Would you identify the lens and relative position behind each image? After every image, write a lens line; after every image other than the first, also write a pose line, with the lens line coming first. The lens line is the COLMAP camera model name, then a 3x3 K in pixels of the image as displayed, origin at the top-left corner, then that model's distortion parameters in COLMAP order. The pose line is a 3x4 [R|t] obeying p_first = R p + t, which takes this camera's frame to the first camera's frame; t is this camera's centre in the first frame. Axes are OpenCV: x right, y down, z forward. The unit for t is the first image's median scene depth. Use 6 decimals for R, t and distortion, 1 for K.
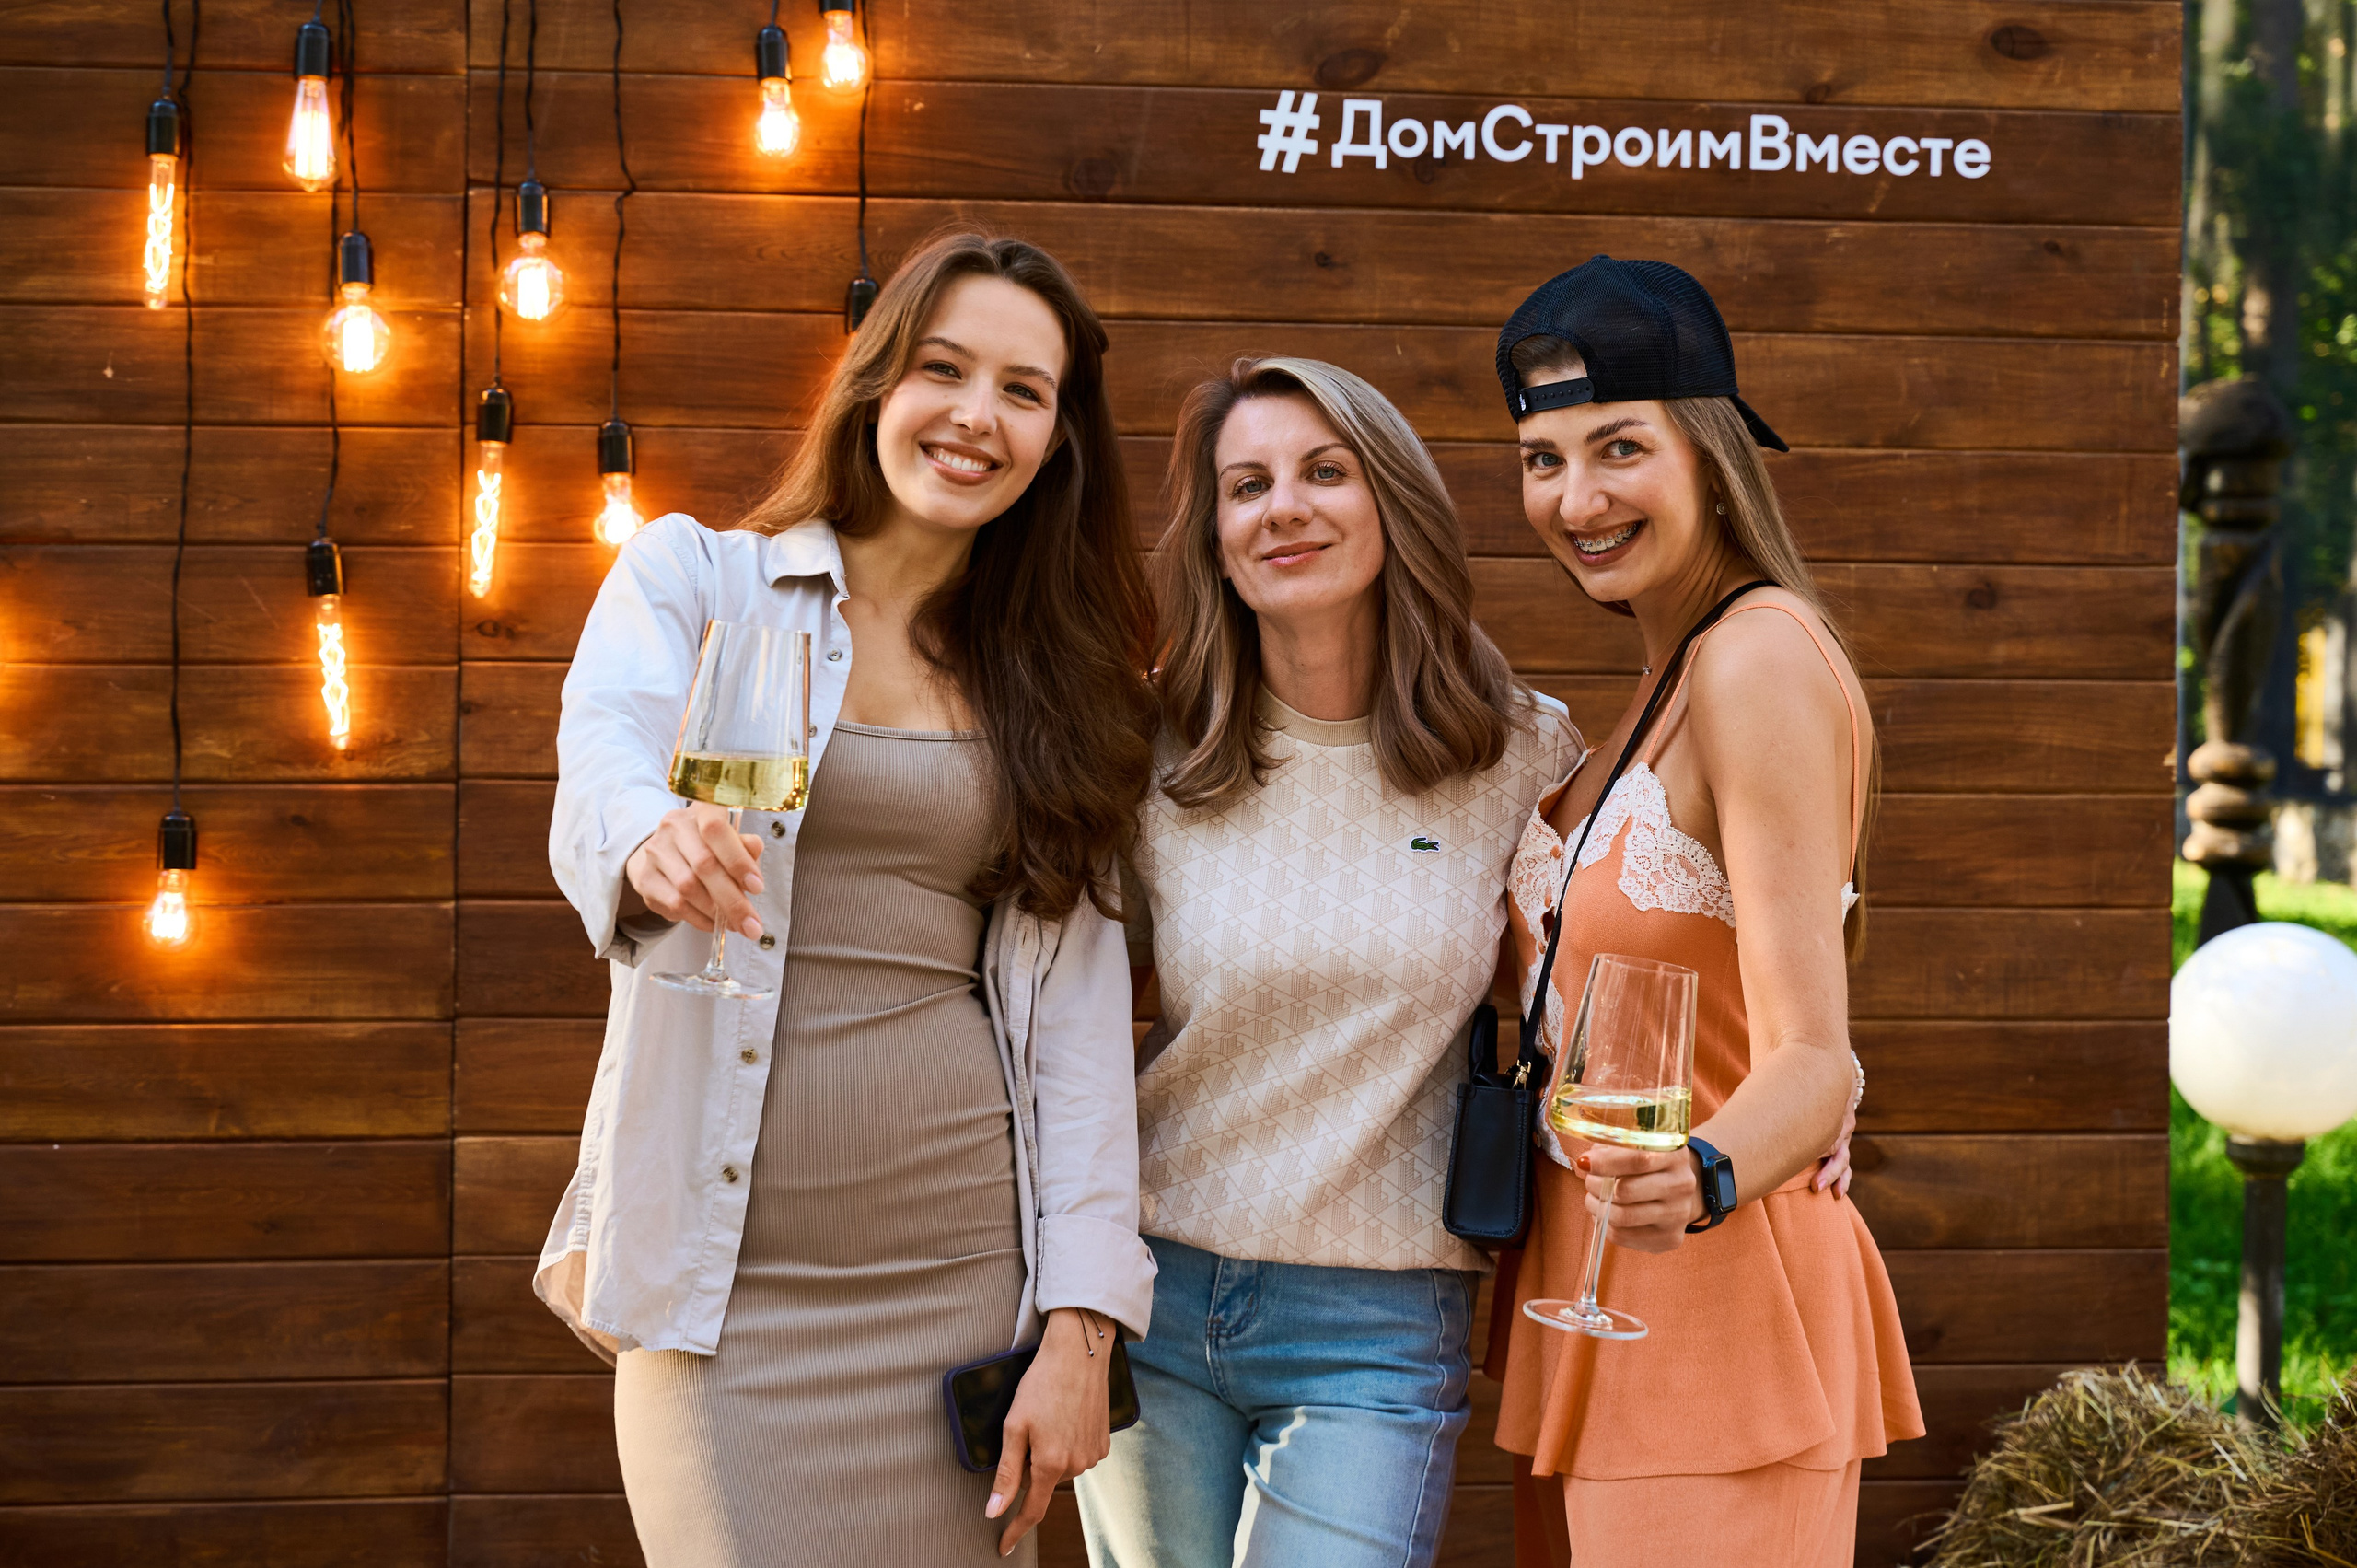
lens RADIAL K [[3466.6, 0, 1147.5], [0, 3466.6, 743.6], [0, 0, 1]] dist [-0.006472, -0.023686]
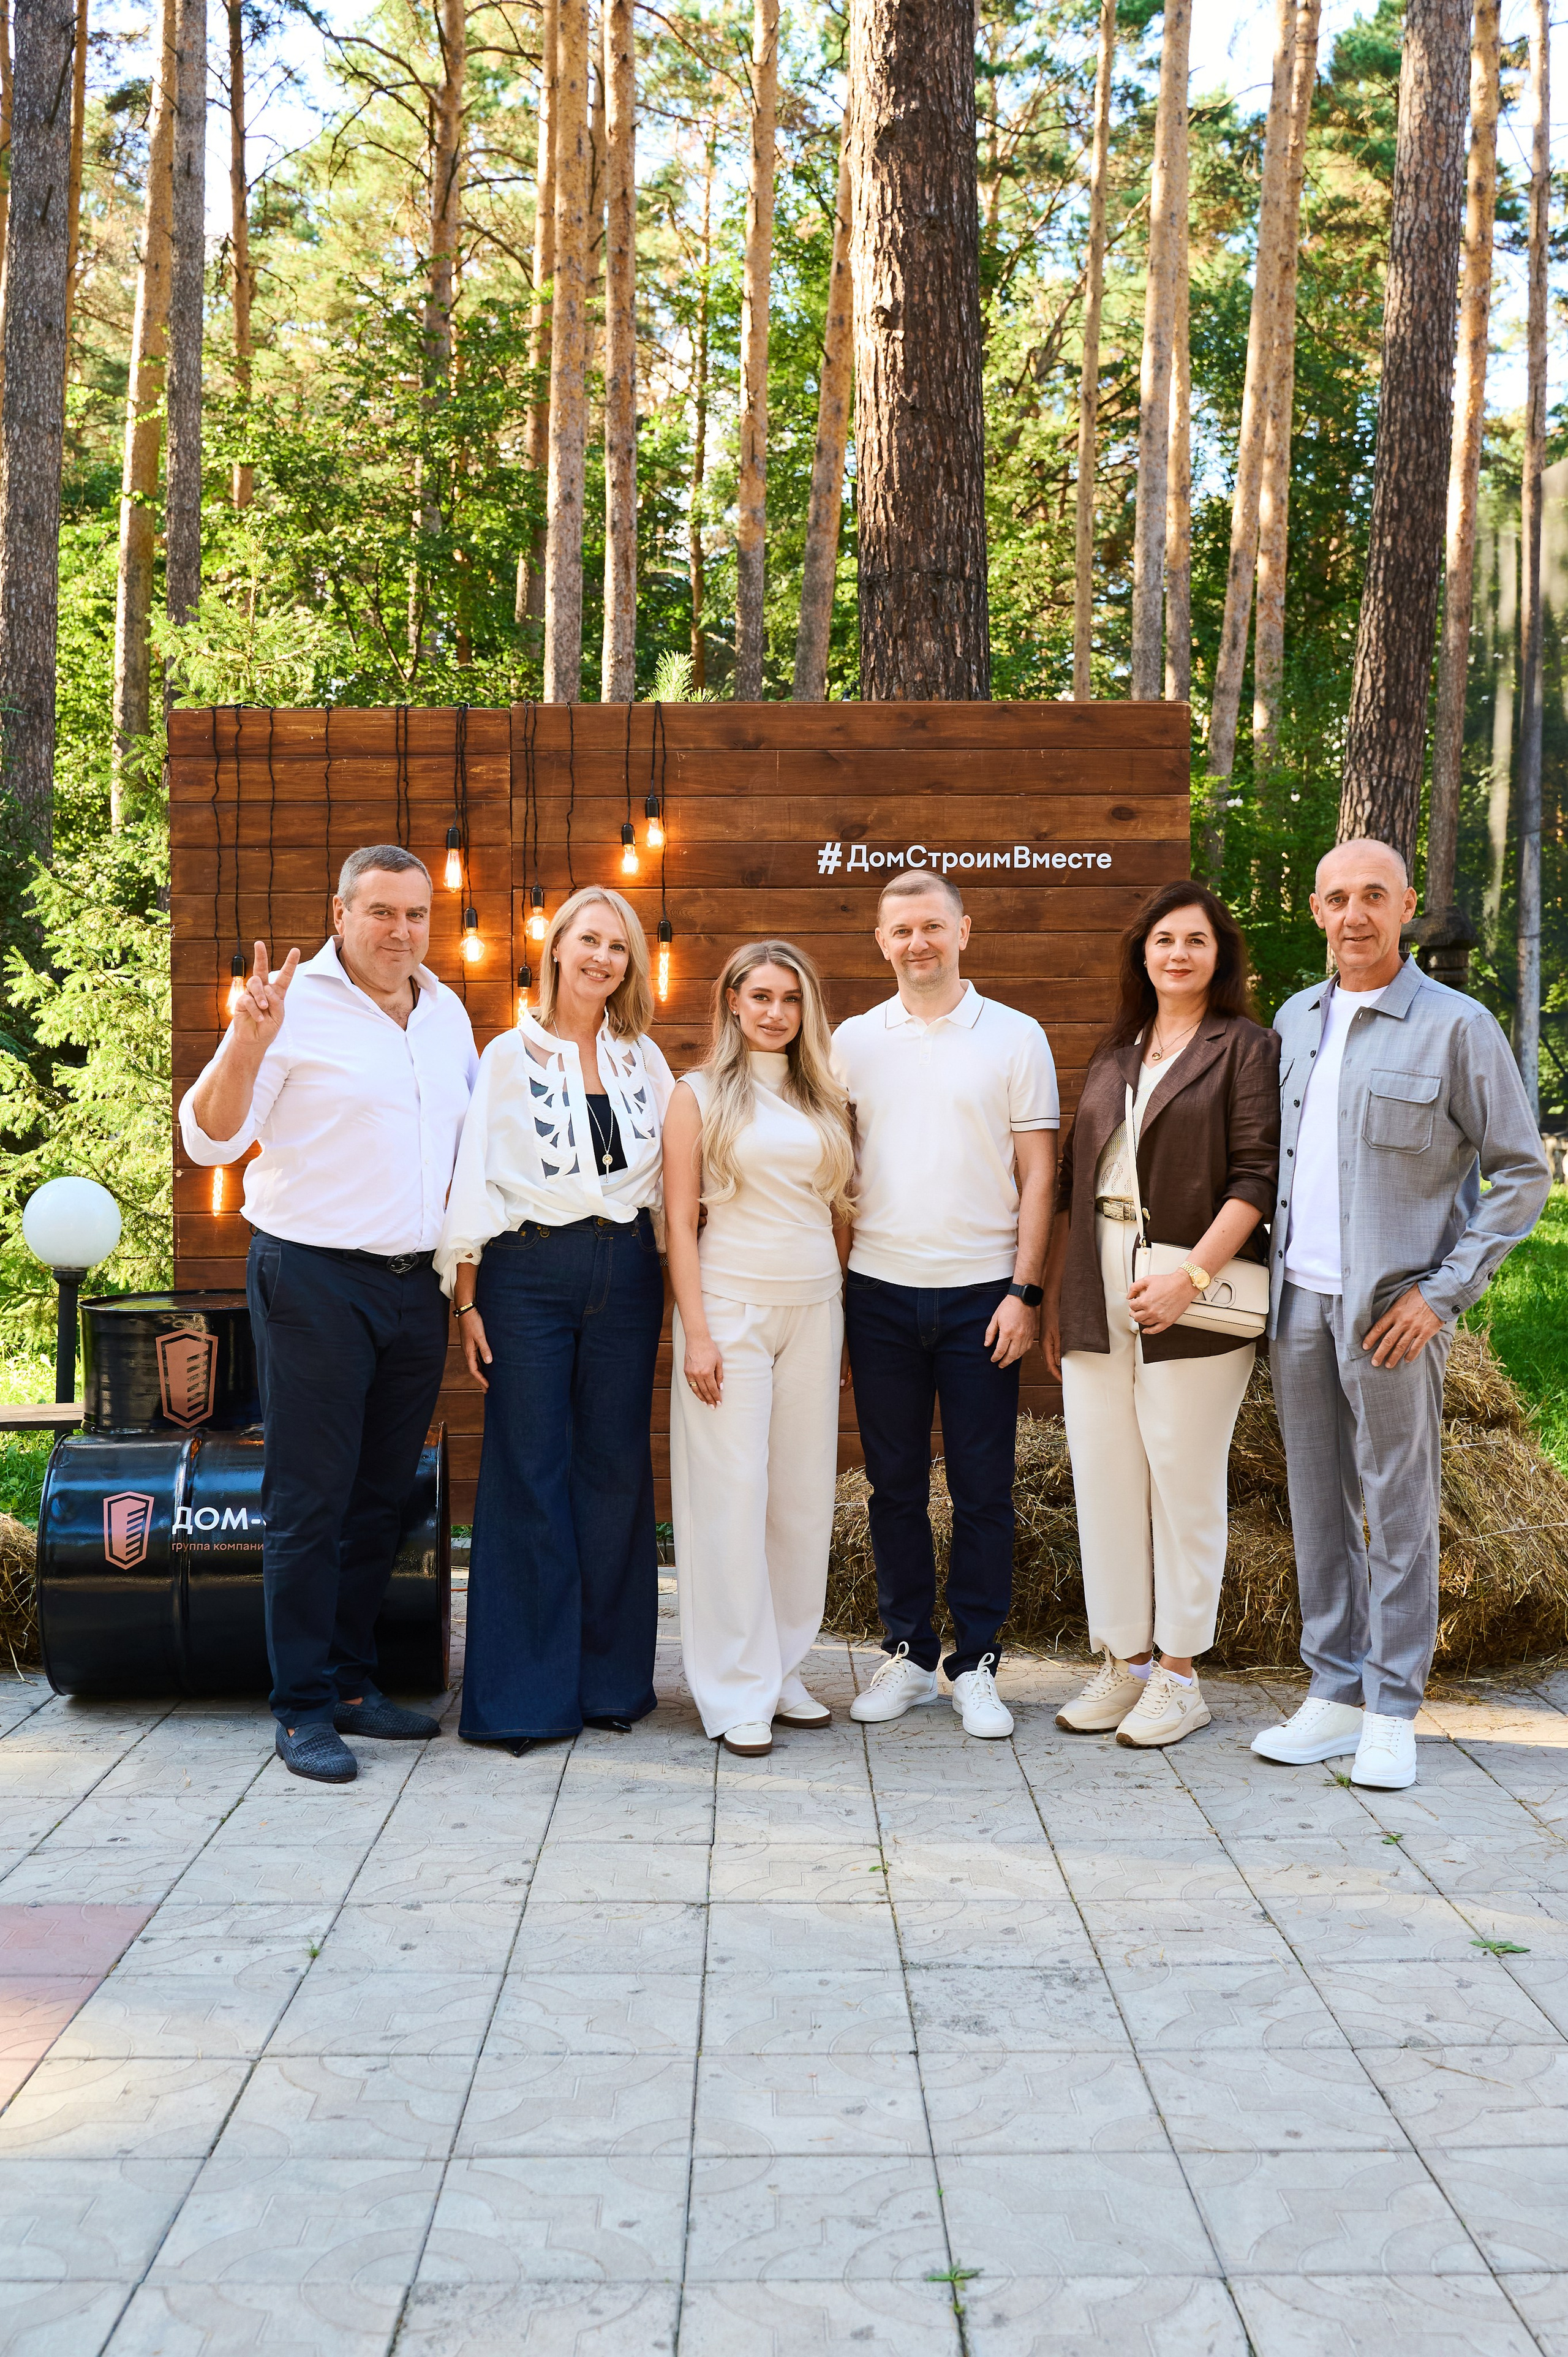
lens RADIAL K [[2260.7, 0, 772.7], [0, 2260.7, 1235.1], [0, 0, 1]] dist [-0.001194, 0.006364]
pose [[0.996811, -0.011721, -0.078932, 0.126897], [0.015113, 0.998982, 0.042507, 0.029344], [0.078353, -0.043565, 0.995973, -0.673616]]
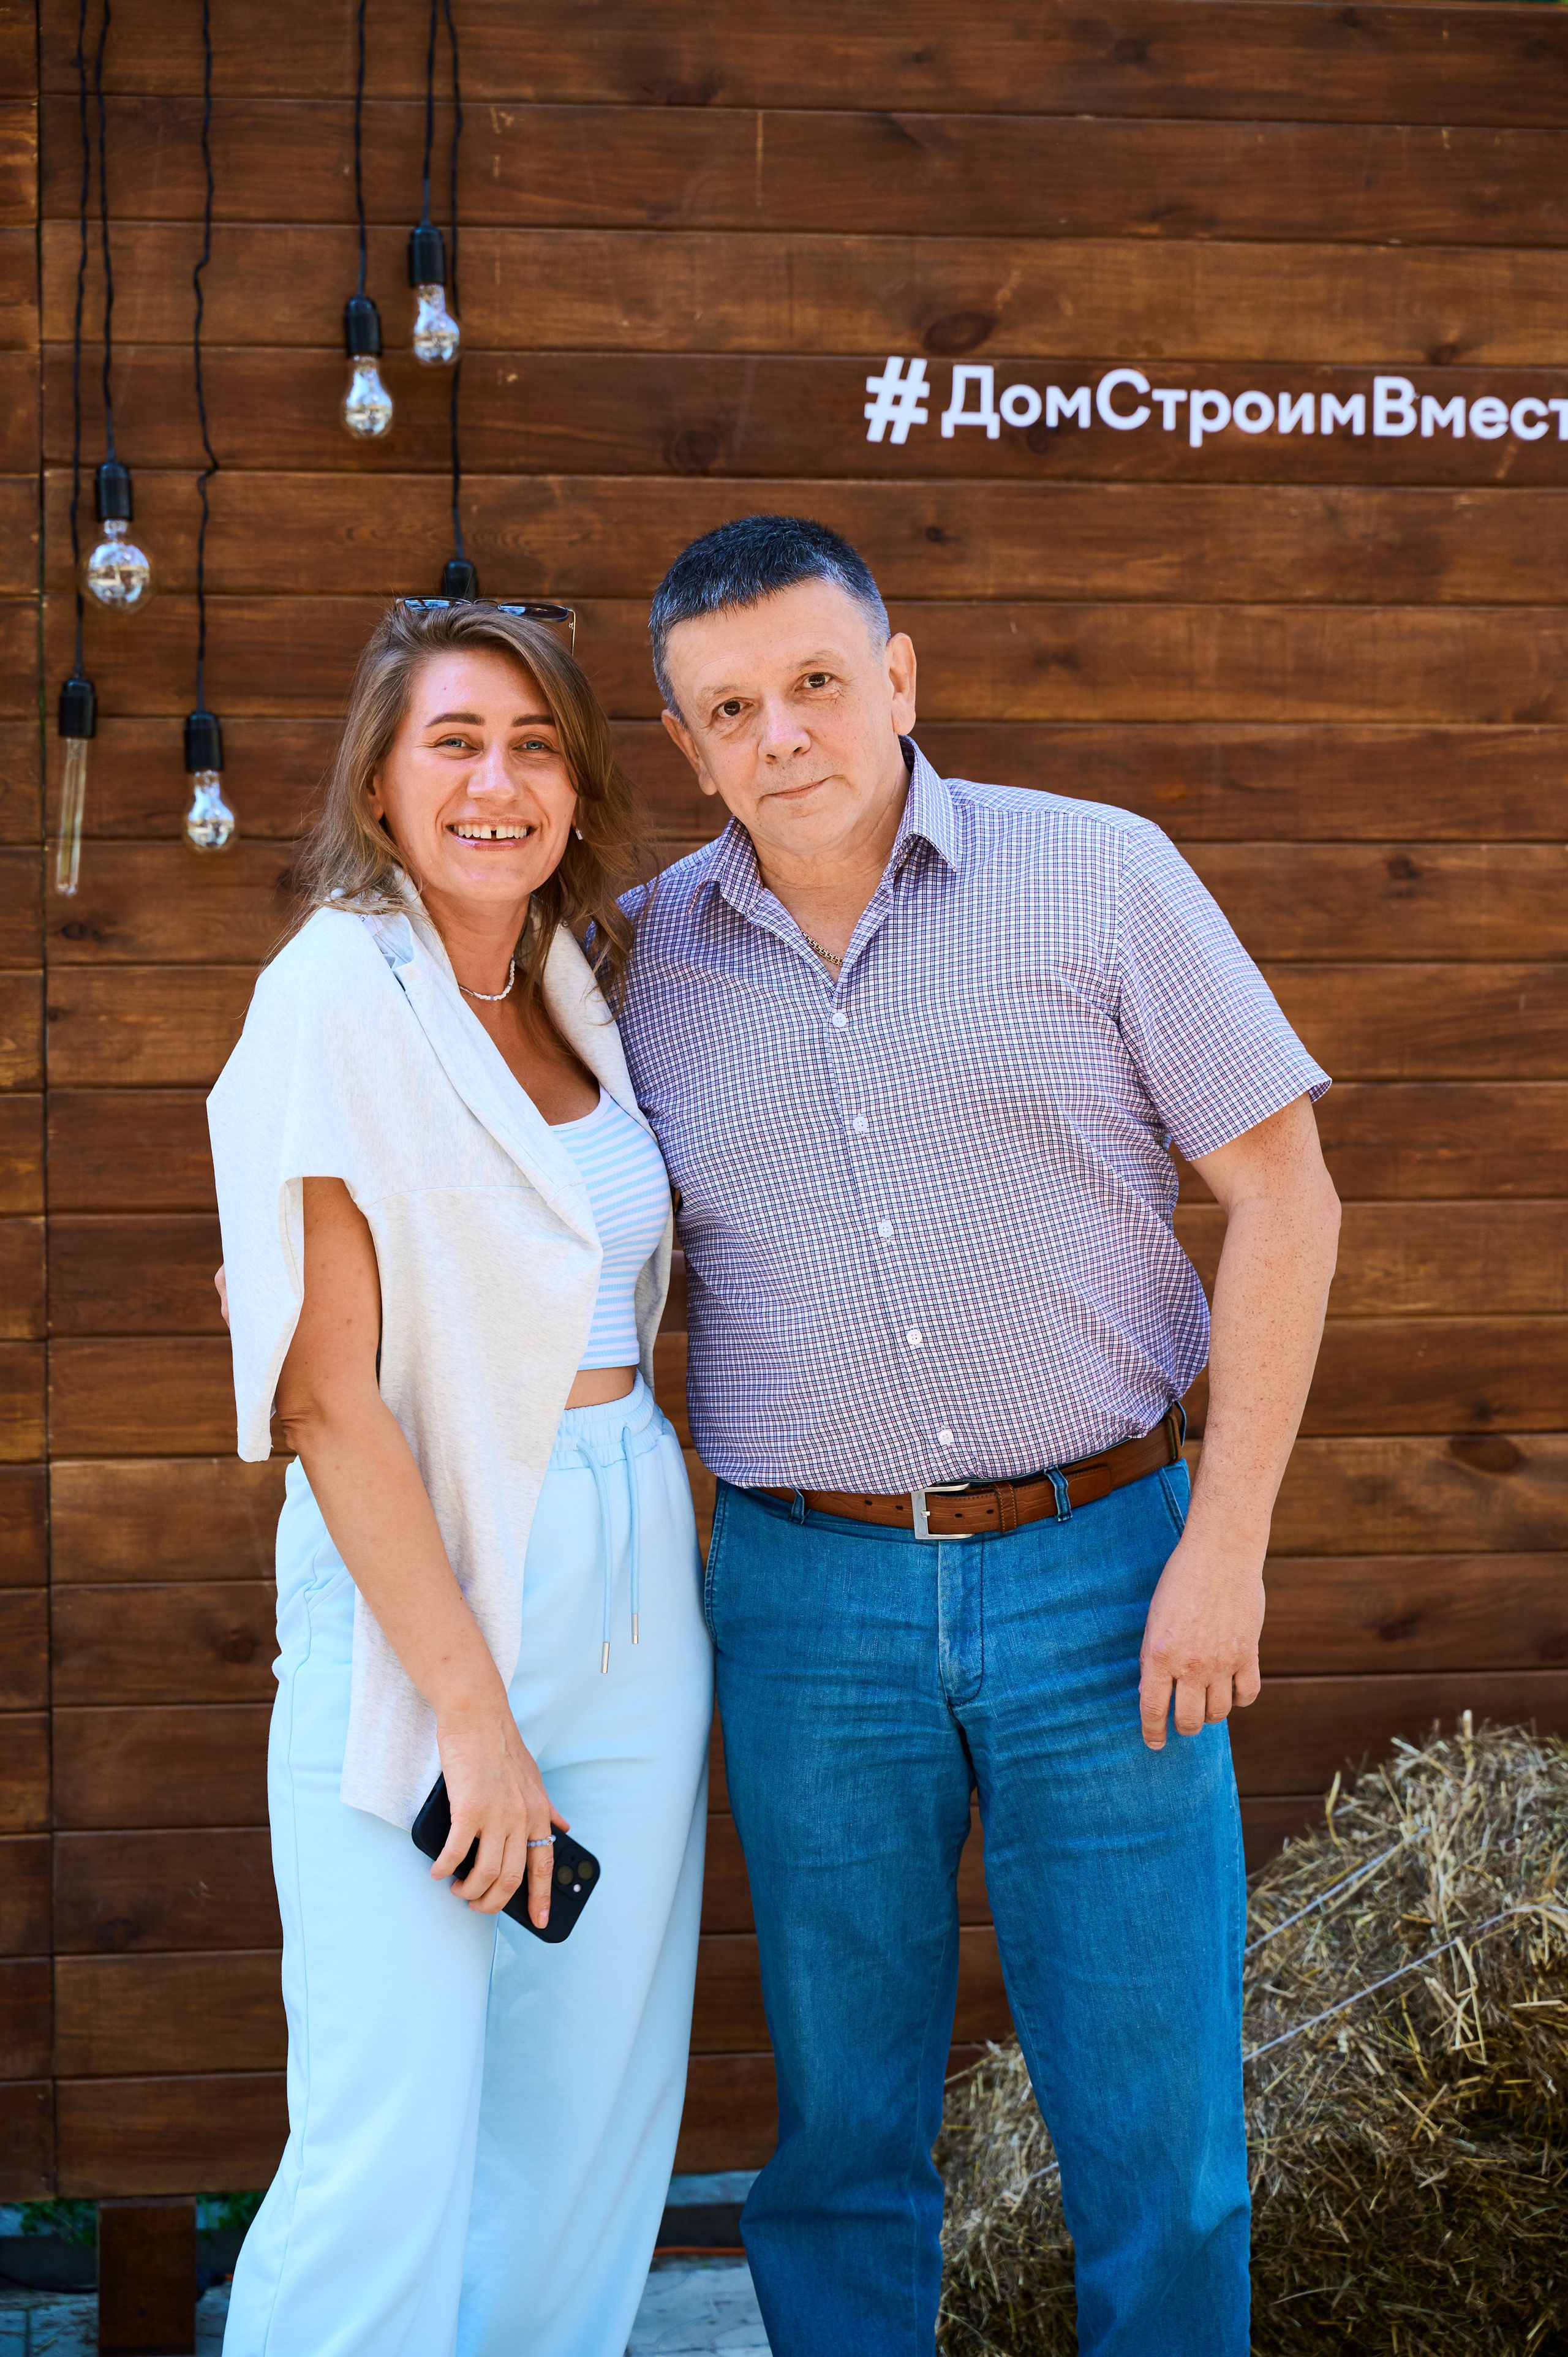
lens RADIAL K [[4976.6, 0, 792.0], [0, 4976.6, 1213.7], [0, 0, 1]] dist [0.011862, -0.353820]
pose [[0.997894, -0.016679, 0.062684, -0.078192], [0.014417, 0.999235, 0.036364, -0.002320], [-0.063242, -0.035384, 0.997371, -0.378089]]
